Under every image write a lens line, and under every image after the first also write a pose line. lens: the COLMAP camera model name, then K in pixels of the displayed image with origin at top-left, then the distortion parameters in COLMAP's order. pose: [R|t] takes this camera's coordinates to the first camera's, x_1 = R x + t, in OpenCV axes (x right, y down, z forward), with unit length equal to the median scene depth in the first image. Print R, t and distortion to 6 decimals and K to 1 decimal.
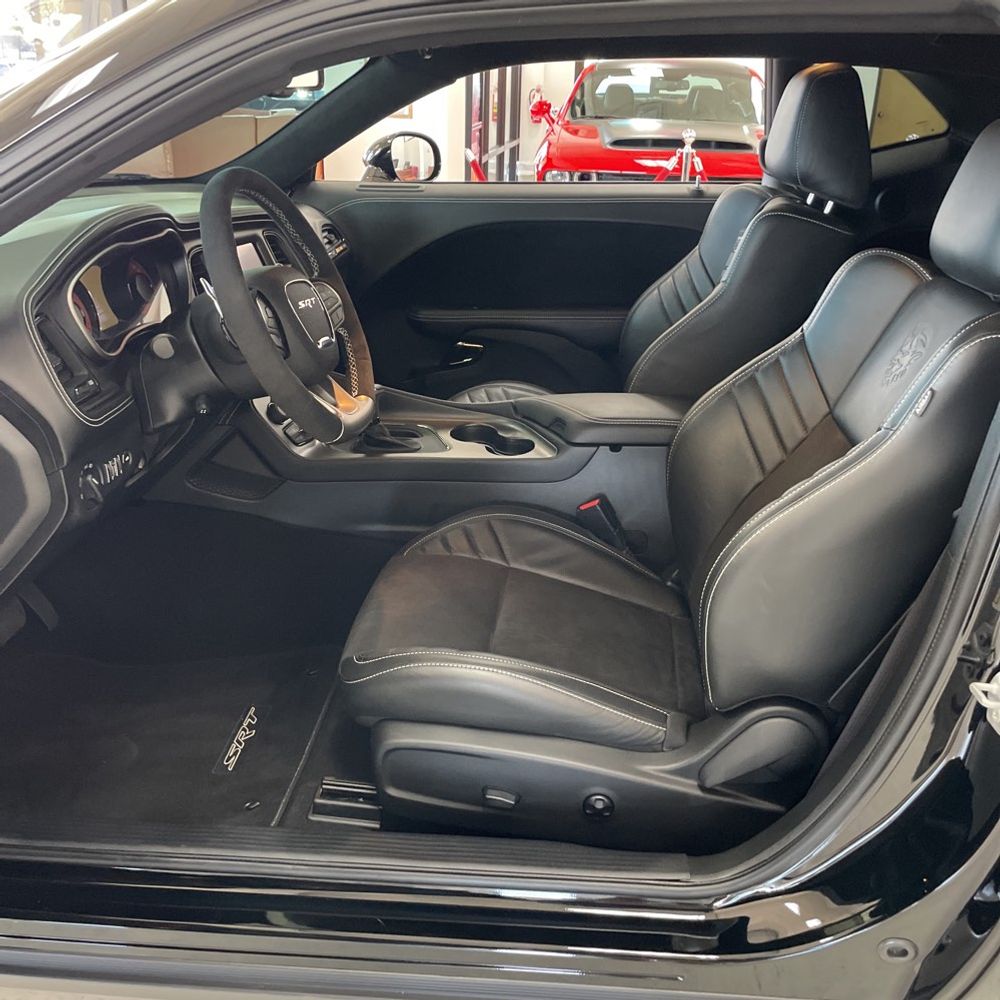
lens RADIAL K [[1017.0, 0, 506.1], [0, 1017.0, 499.5], [0, 0, 1]] dist [0.024304, 0.000000]
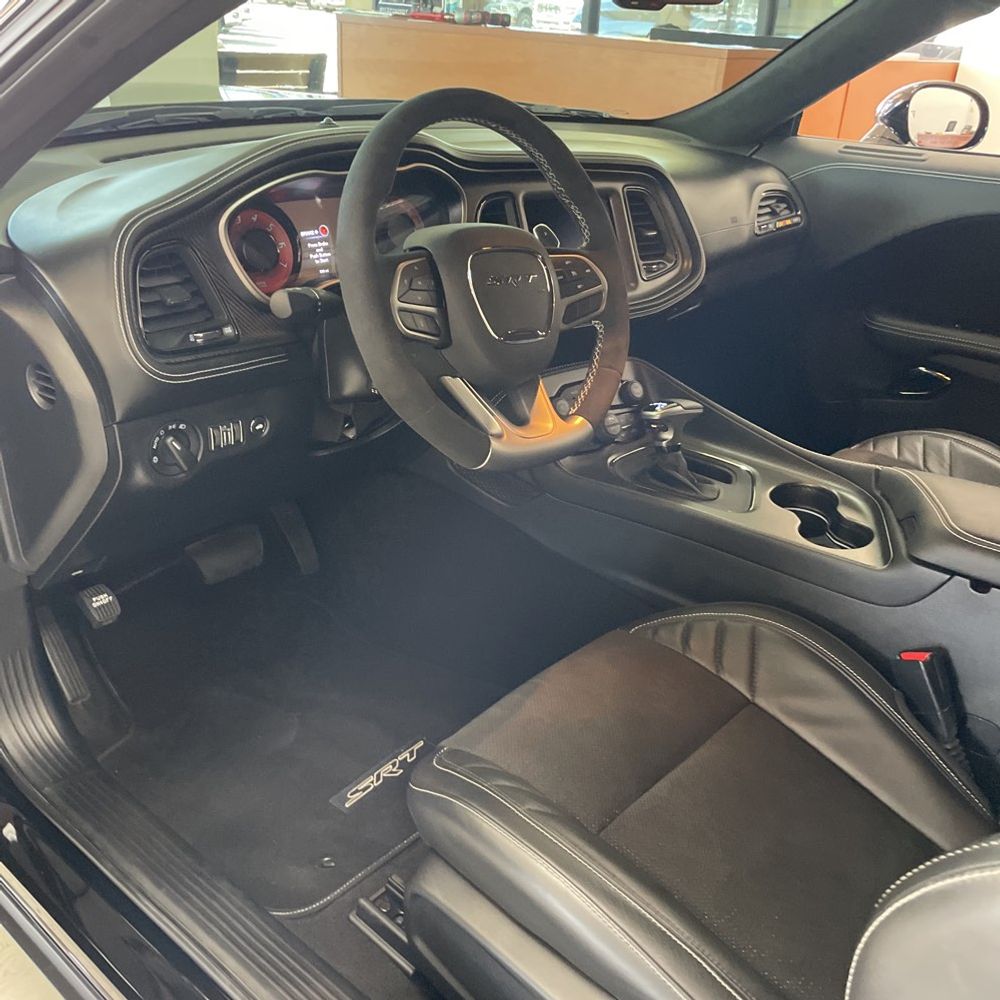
lens RADIAL K [[1017.0, 0, 495.2], [0, 1017.0, 500.1], [0, 0, 1]] dist [0.024304, 0.000000]
pose [[0.806807, 0.277512, -0.521583, 0.180224], [-0.258748, 0.959623, 0.110331, -0.094158], [0.531142, 0.045943, 0.846037, 0.299679]]
